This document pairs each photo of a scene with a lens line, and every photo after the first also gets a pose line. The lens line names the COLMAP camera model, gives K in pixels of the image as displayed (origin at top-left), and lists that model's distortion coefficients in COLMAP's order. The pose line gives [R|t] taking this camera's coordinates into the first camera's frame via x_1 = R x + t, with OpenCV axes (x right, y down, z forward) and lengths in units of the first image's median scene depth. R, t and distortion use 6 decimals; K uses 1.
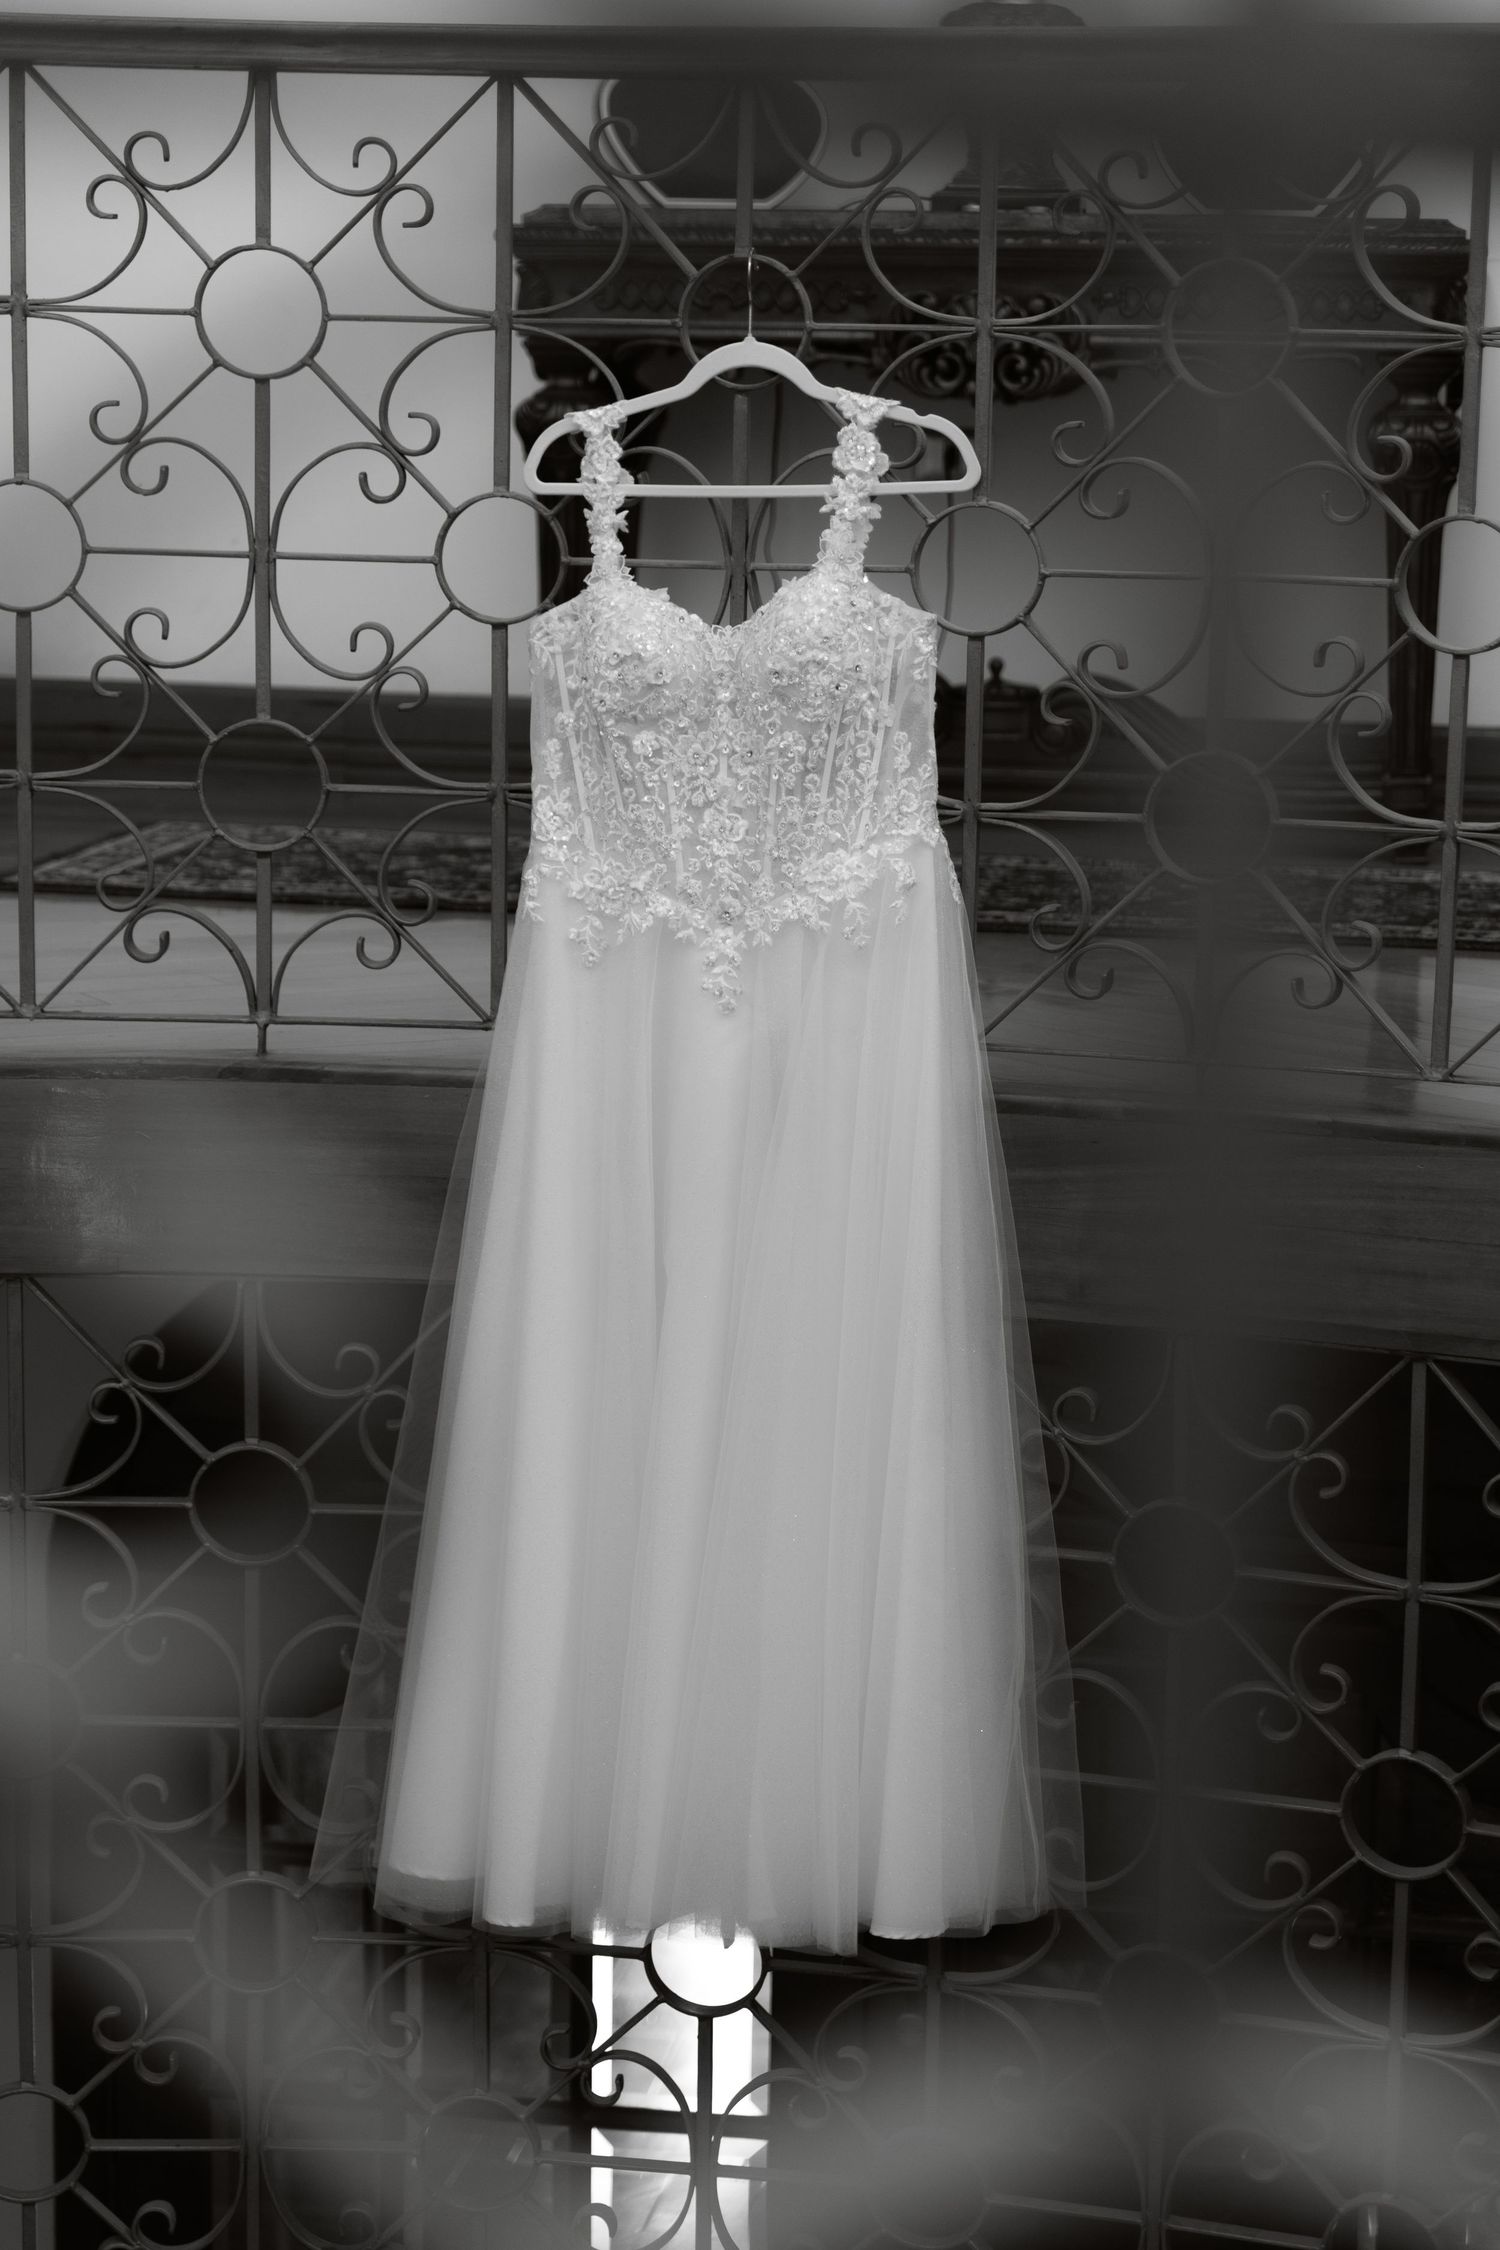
lens RADIAL K [[4382.1, 0, 750.0], [0, 4382.1, 1125.0], [0, 0, 1]] dist [0.029906, 0.303241]
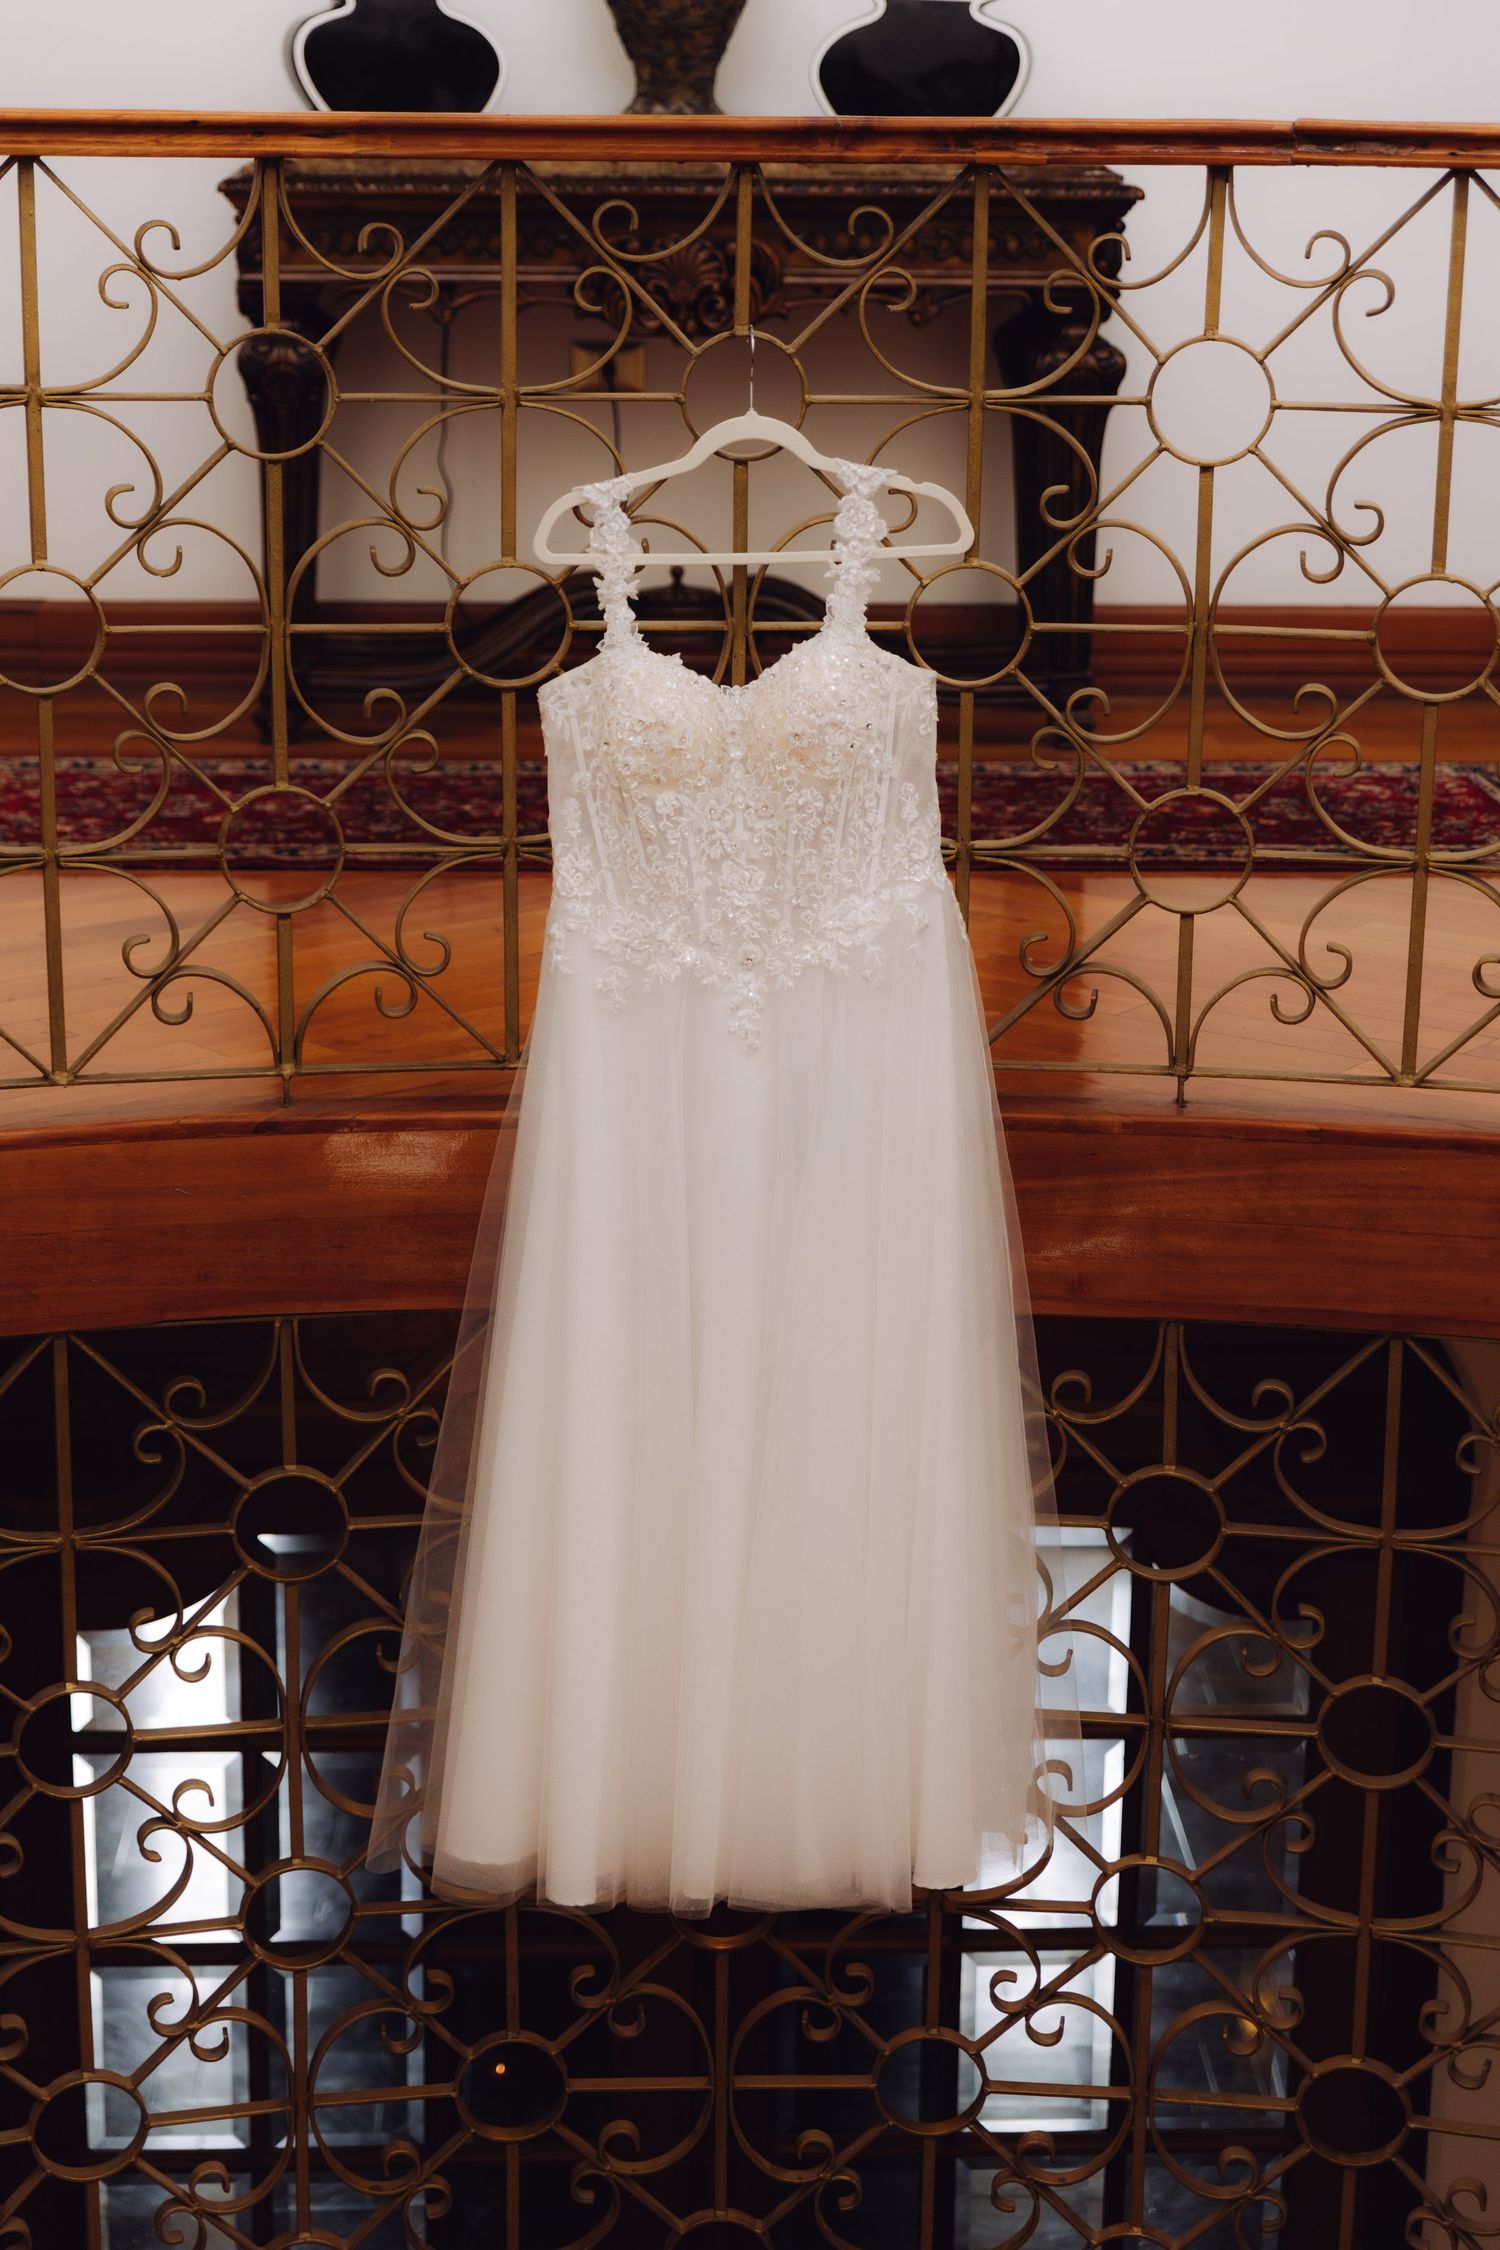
lens RADIAL K [[3846.5, 0, 749.8], [0, 3846.5, 1095.7], [0, 0, 1]] dist [0.046248, -0.006551]
pose [[0.980579, -0.059697, 0.186819, -0.180894], [0.043026, 0.994824, 0.092053, -0.101258], [-0.191348, -0.082227, 0.978072, 0.087814]]
